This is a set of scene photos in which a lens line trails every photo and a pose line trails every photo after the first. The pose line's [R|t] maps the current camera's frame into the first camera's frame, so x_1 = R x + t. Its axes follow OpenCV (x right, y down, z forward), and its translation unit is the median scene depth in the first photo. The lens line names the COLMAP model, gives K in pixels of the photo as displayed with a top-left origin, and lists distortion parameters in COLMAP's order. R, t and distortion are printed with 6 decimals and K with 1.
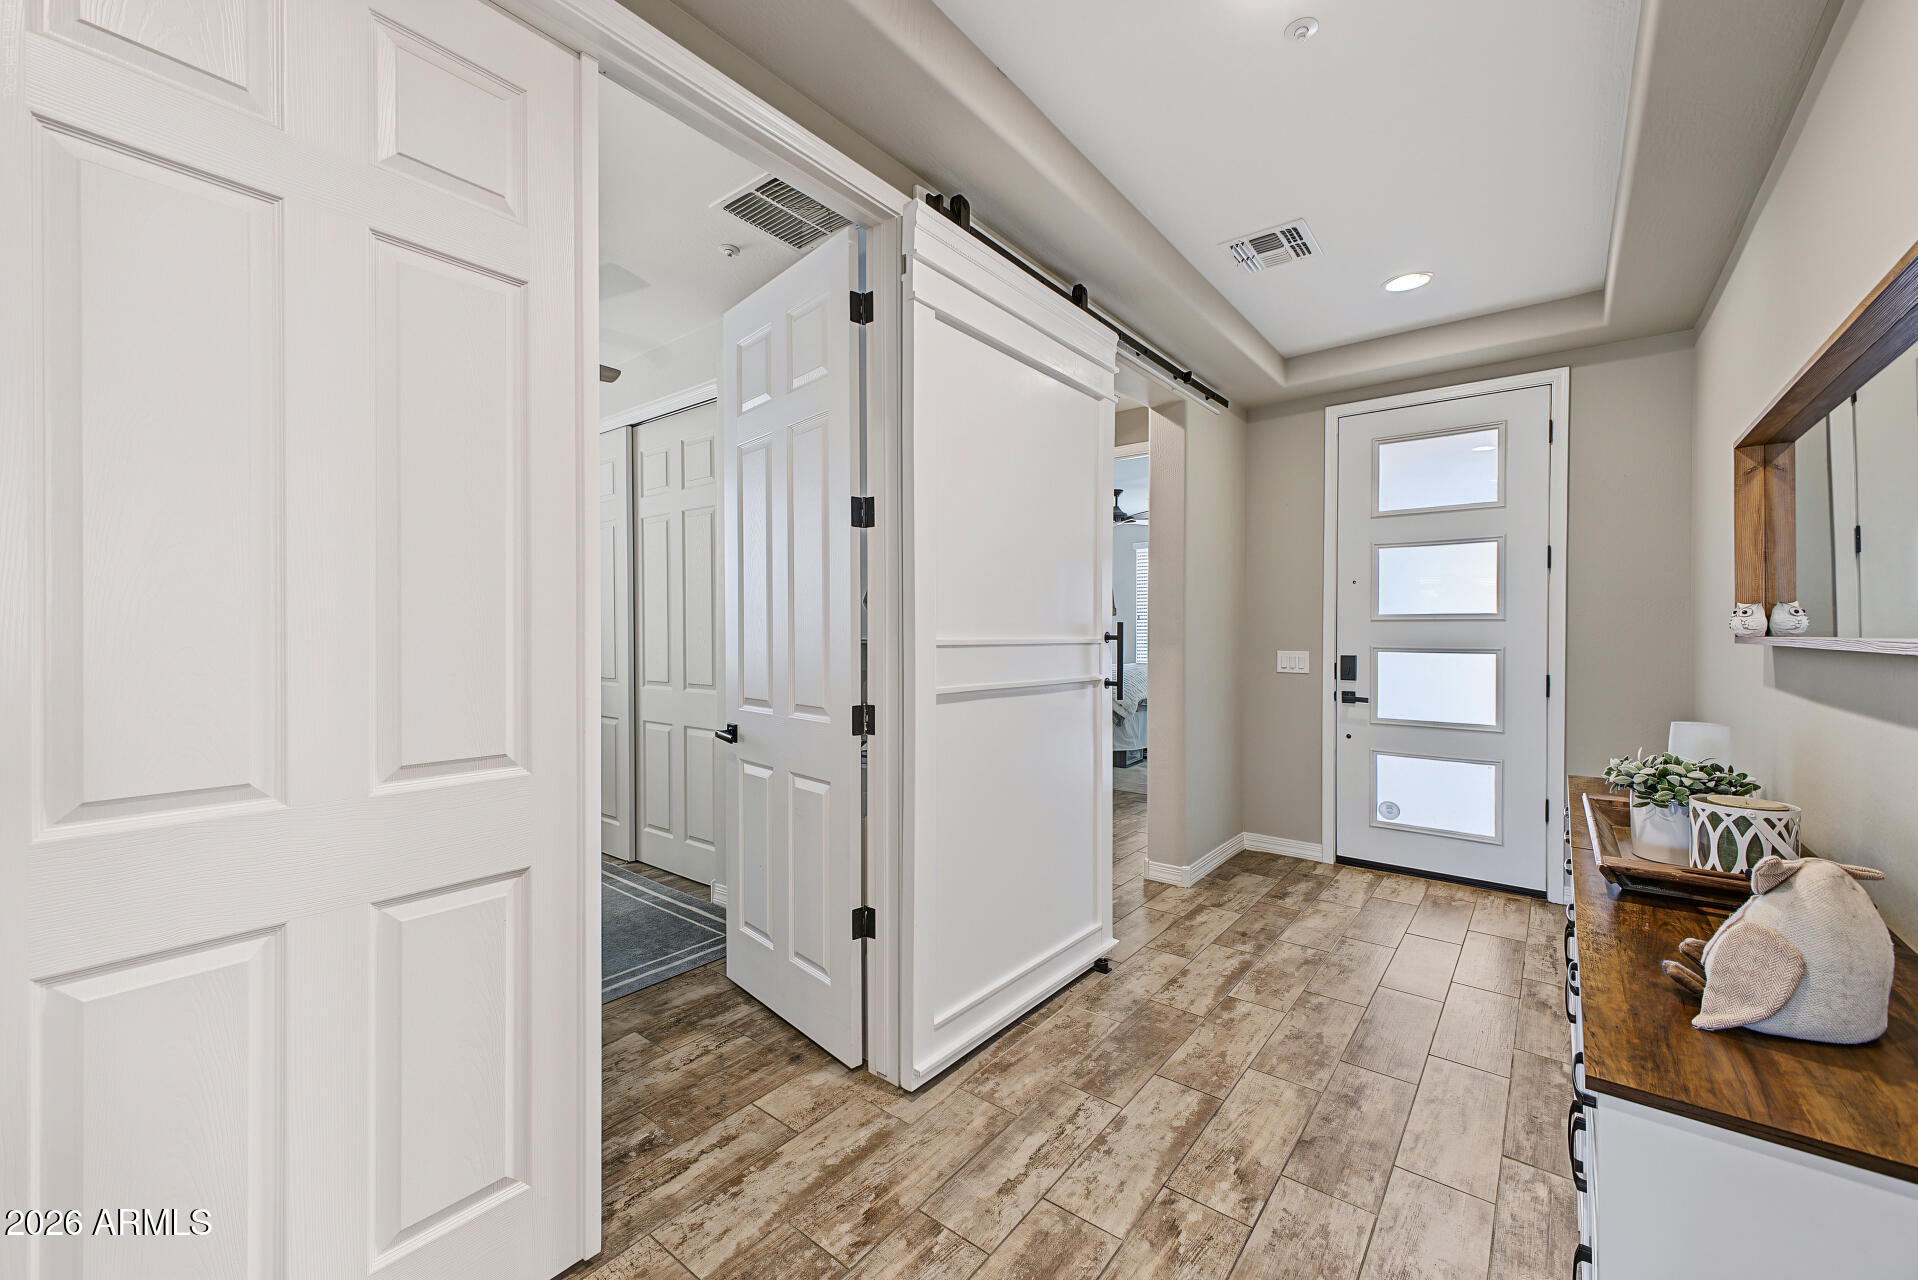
lens RADIAL K [[733.9, 0, 959.0], [0, 733.9, 640.0], [0, 0, 1]] dist [0.001424, -0.005059]
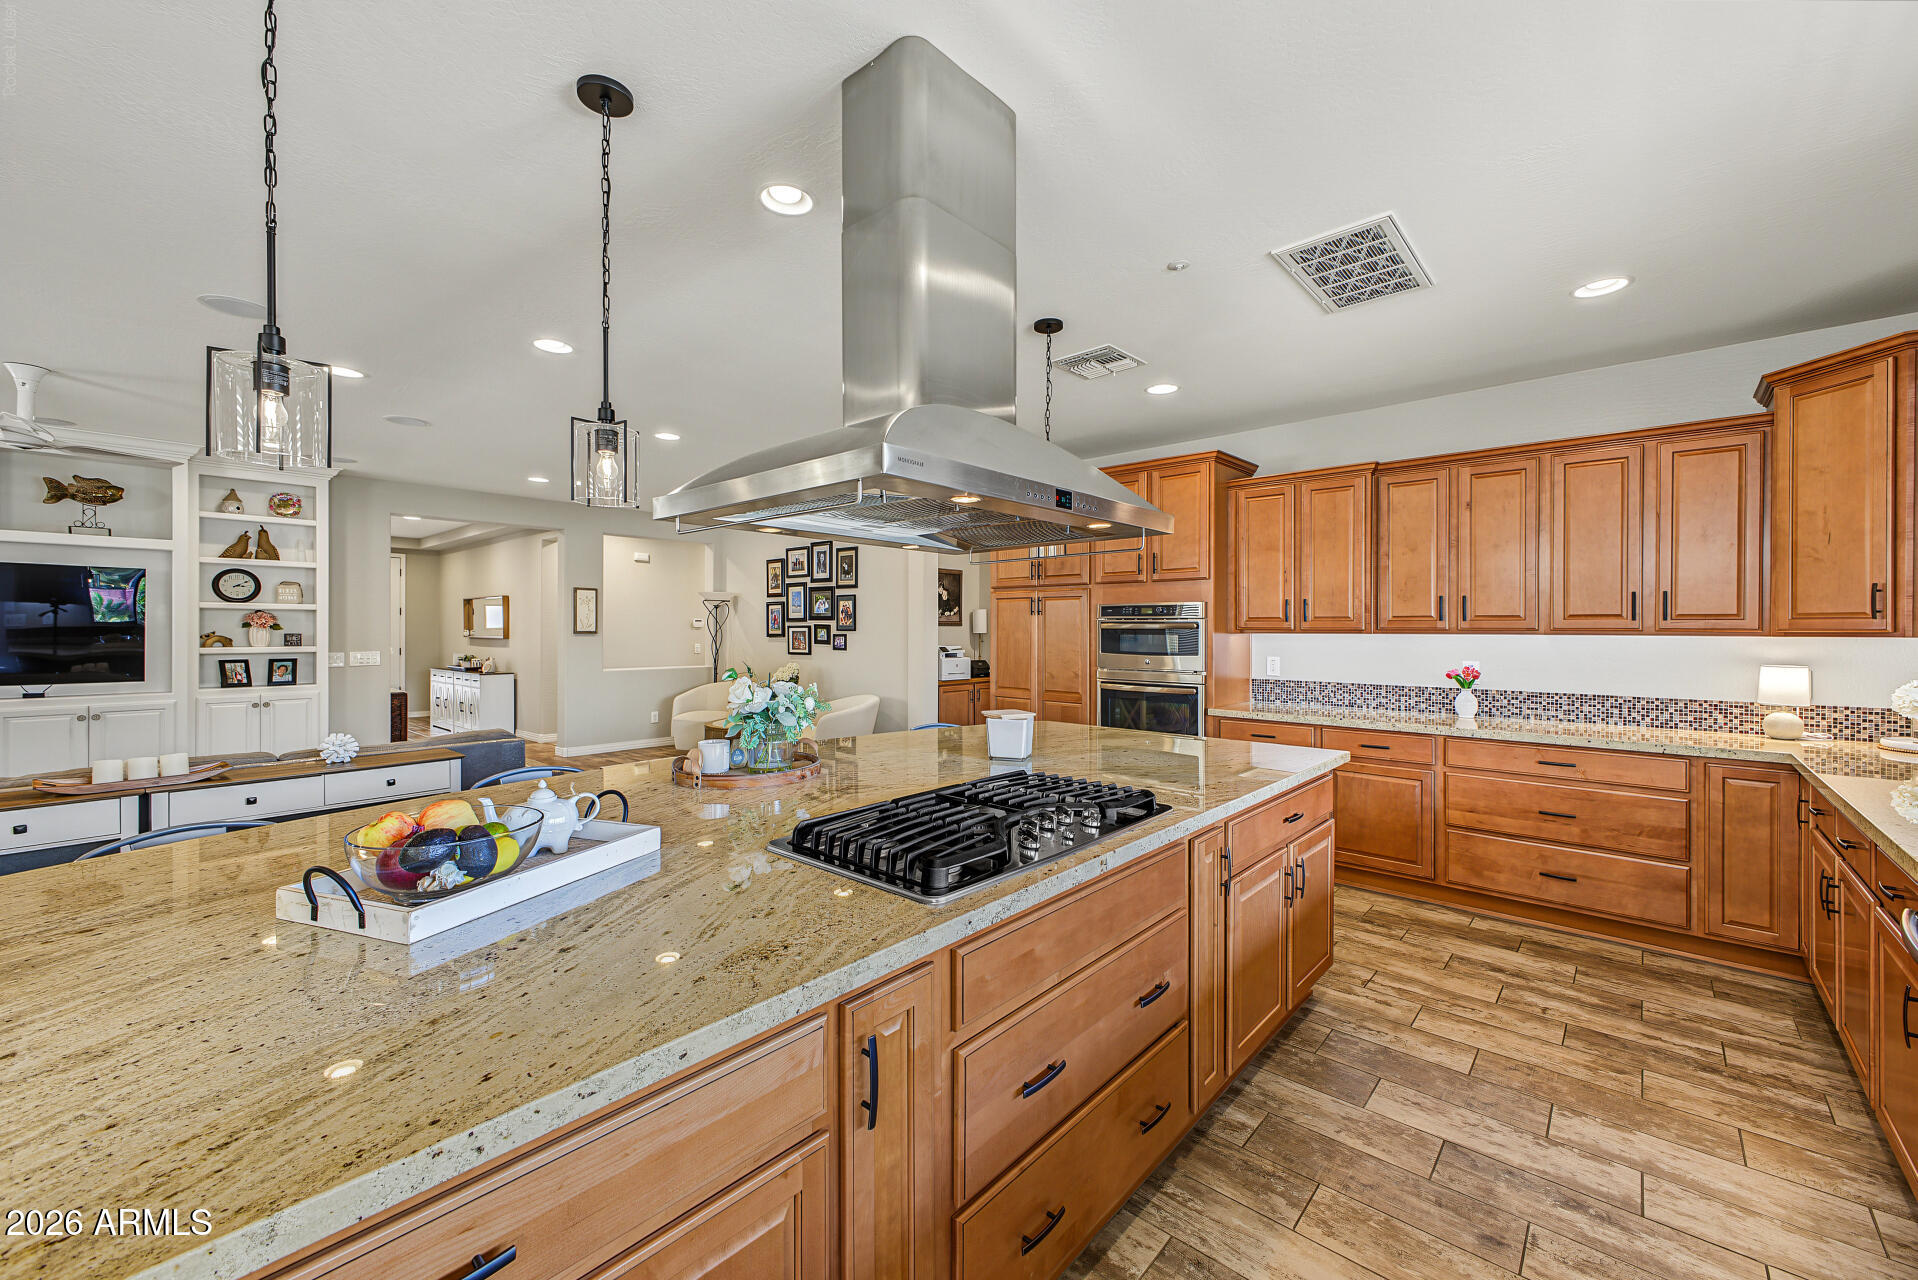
lens RADIAL K [[763.1, 0, 971.0], [0, 763.1, 632.5], [0, 0, 1]] dist [0.017508, -0.006684]
pose [[0.035540, -0.005042, 0.999356, -2.498445], [0.008468, 0.999953, 0.004744, -0.013858], [-0.999332, 0.008294, 0.035581, -1.638995]]
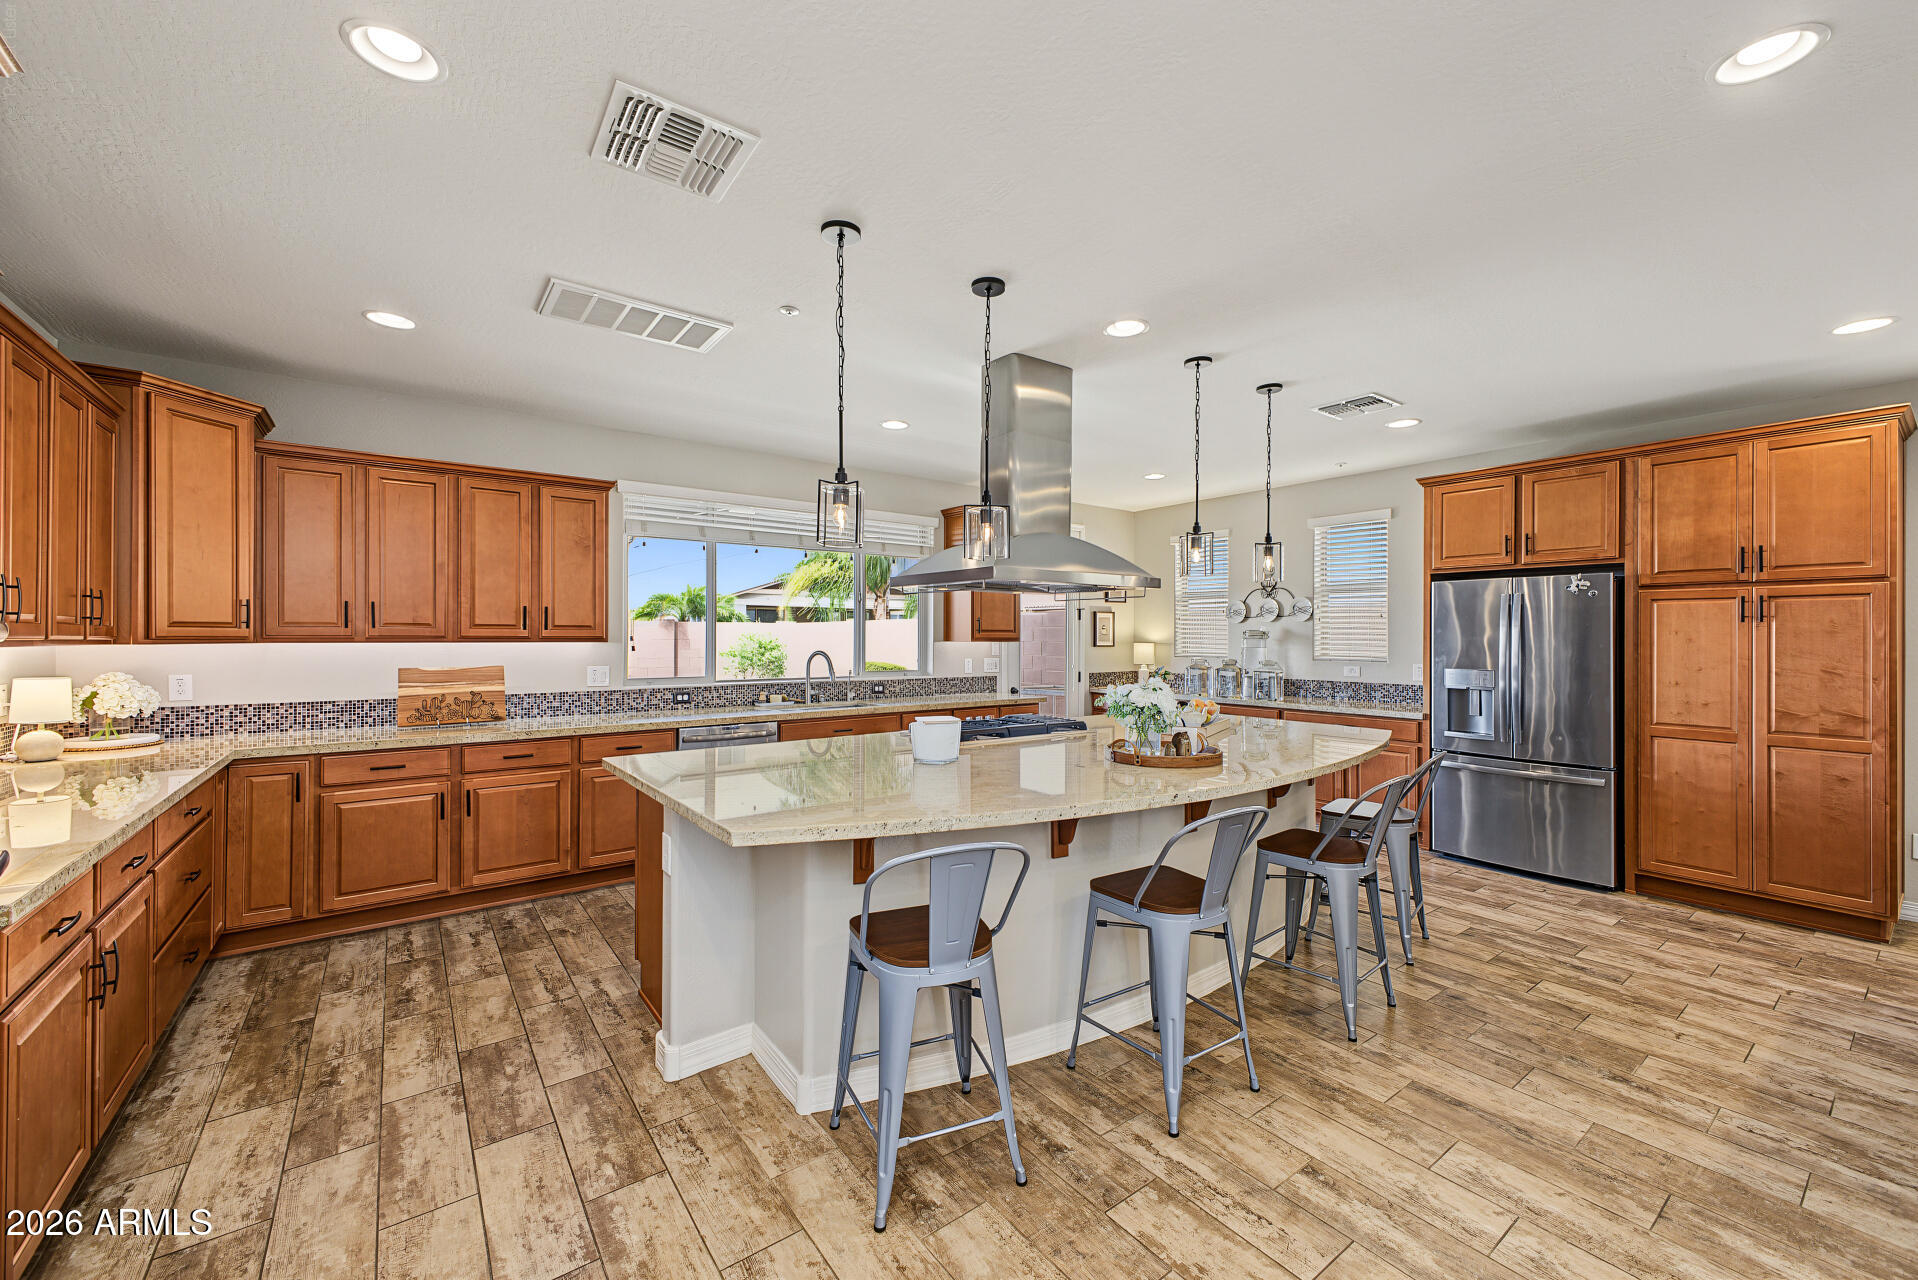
lens RADIAL K [[748.0, 0, 963.3], [0, 748.0, 639.6], [0, 0, 1]] dist [0.013364, -0.000170]
pose [[-0.237817, 0.000875, -0.971310, -0.821067], [-0.013067, 0.999906, 0.004100, -0.017753], [0.971222, 0.013667, -0.237783, -1.417406]]
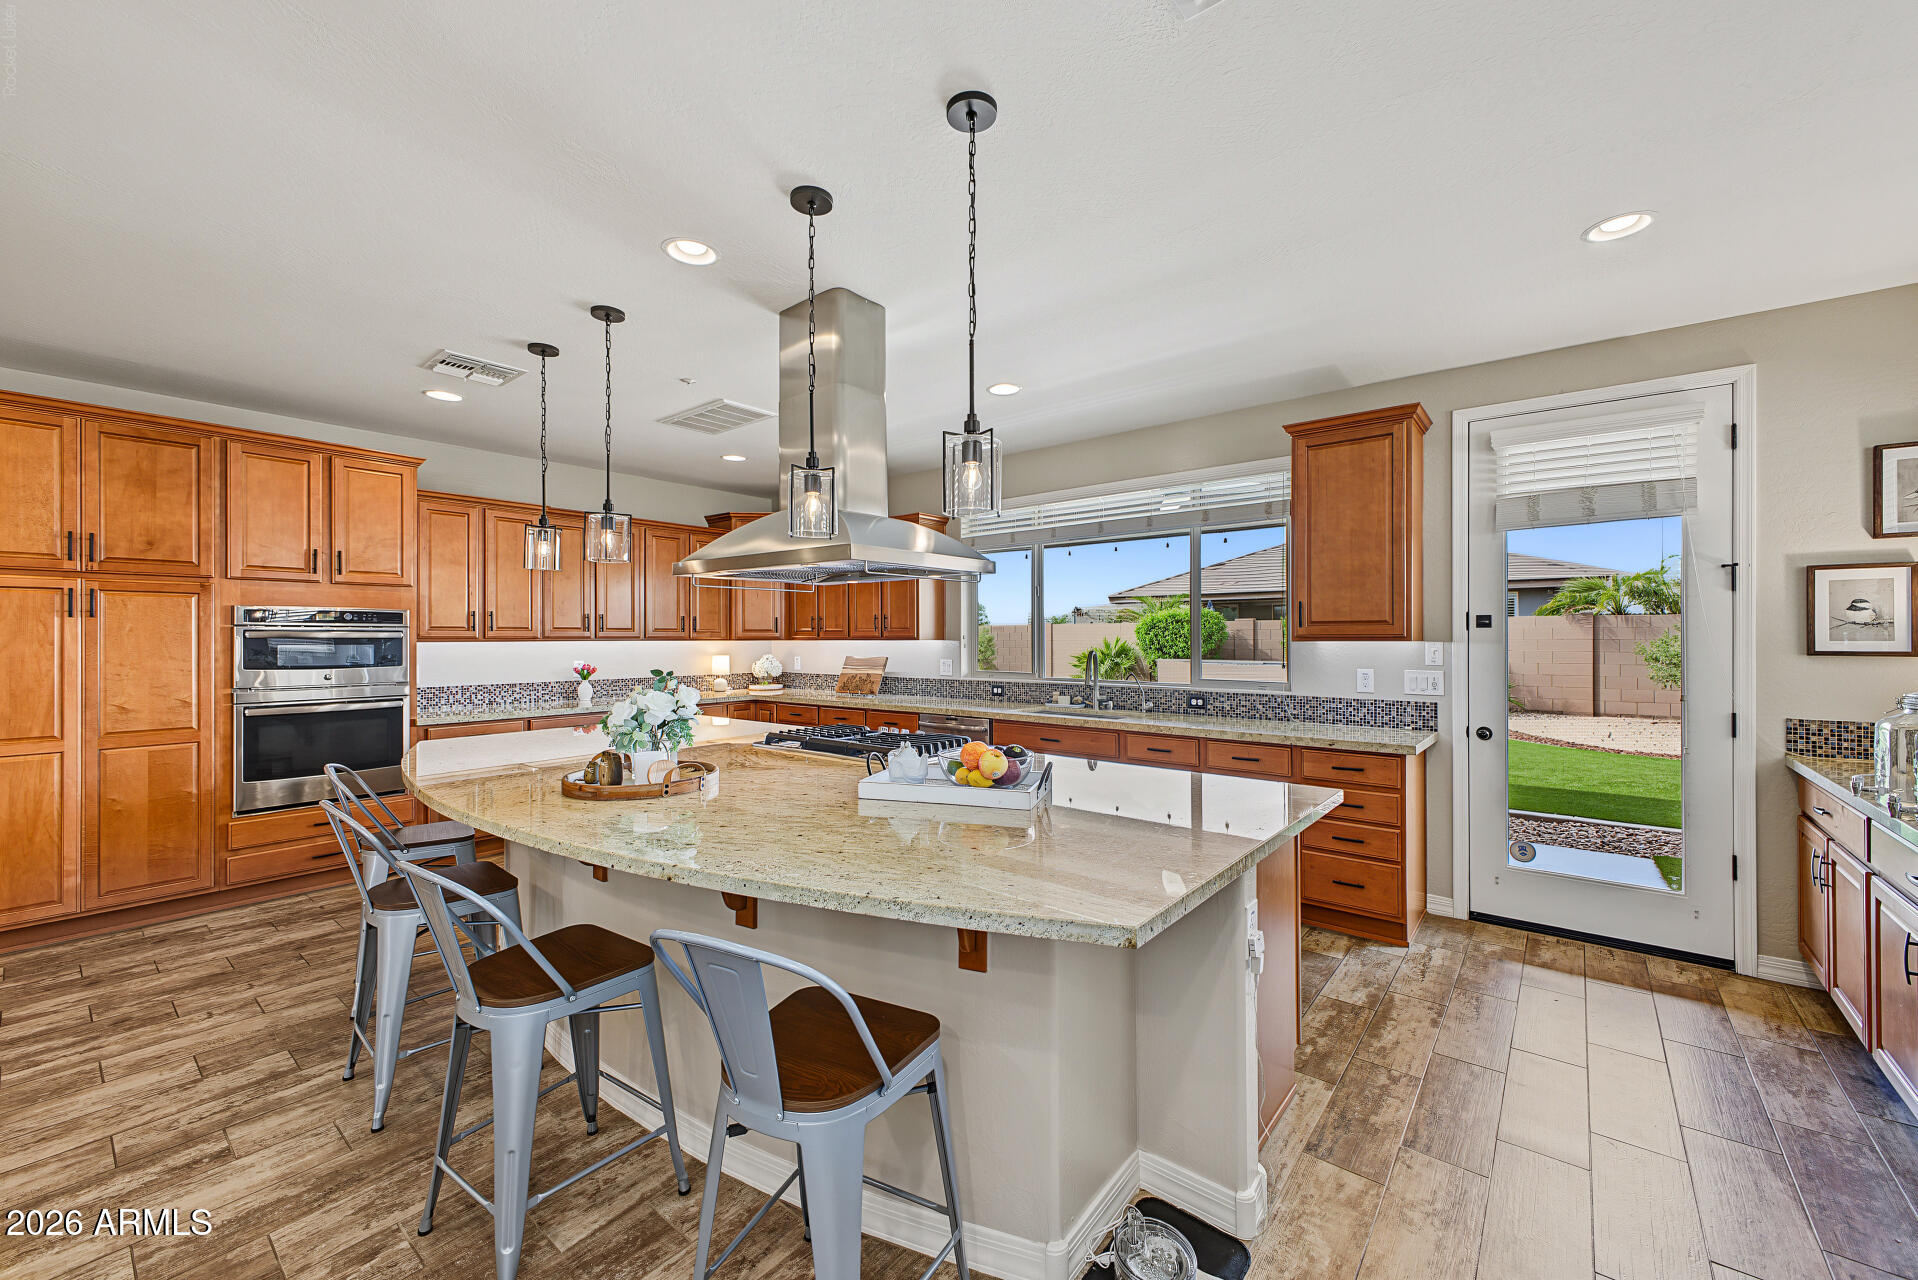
lens RADIAL K [[748.0, 0, 963.3], [0, 748.0, 639.6], [0, 0, 1]] dist [0.013364, -0.000170]
pose [[-0.999946, 0.002108, -0.010163, -2.055665], [0.001966, 0.999900, 0.013969, -0.023607], [0.010192, 0.013948, -0.999851, -0.673012]]
